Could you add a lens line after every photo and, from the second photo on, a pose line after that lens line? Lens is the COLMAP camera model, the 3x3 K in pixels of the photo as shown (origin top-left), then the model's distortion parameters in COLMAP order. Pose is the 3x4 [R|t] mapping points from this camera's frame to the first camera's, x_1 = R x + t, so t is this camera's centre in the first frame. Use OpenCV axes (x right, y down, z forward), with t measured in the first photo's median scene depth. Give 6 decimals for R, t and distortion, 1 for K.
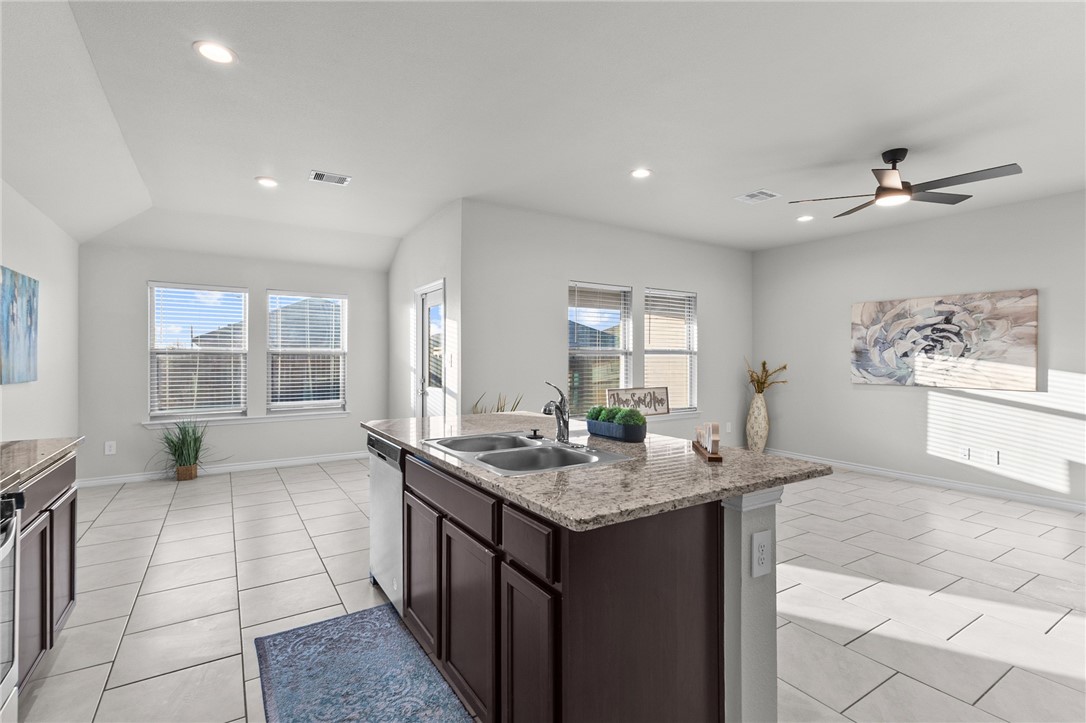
lens RADIAL K [[496.4, 0, 538.4], [0, 496.4, 359.6], [0, 0, 1]] dist [0.015412, 0.000103]
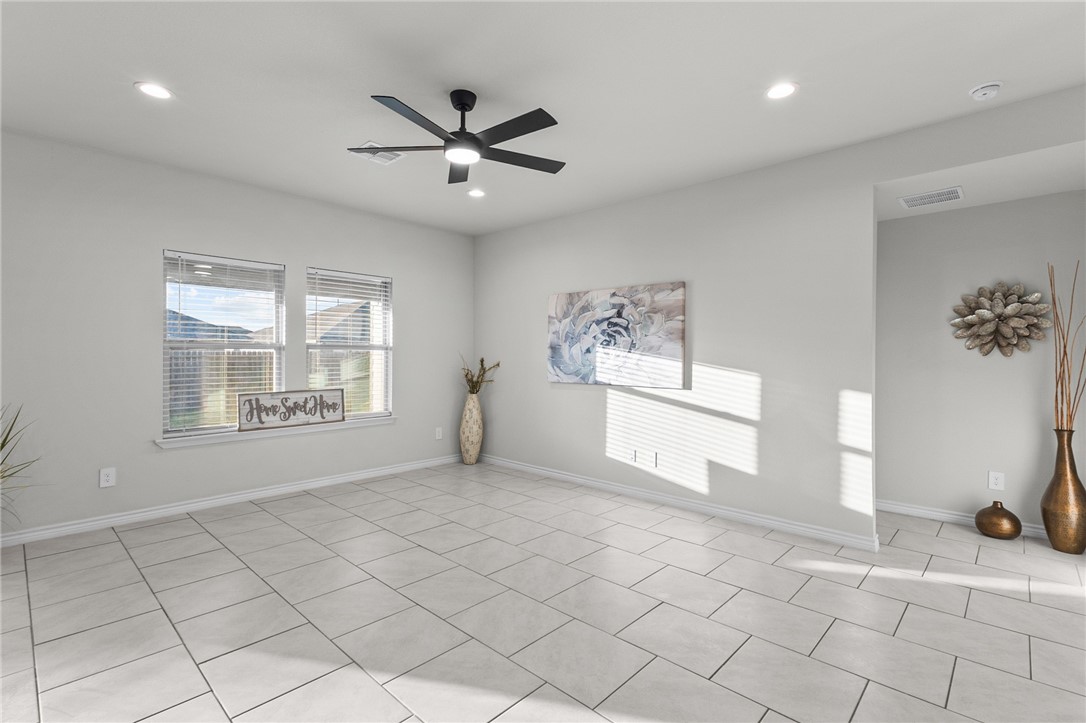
lens RADIAL K [[496.4, 0, 538.4], [0, 496.4, 359.6], [0, 0, 1]] dist [0.015412, 0.000103]
pose [[0.968942, -0.001305, 0.247285, 0.422206], [0.000514, 0.999995, 0.003263, 0.004124], [-0.247288, -0.003034, 0.968937, 0.131555]]
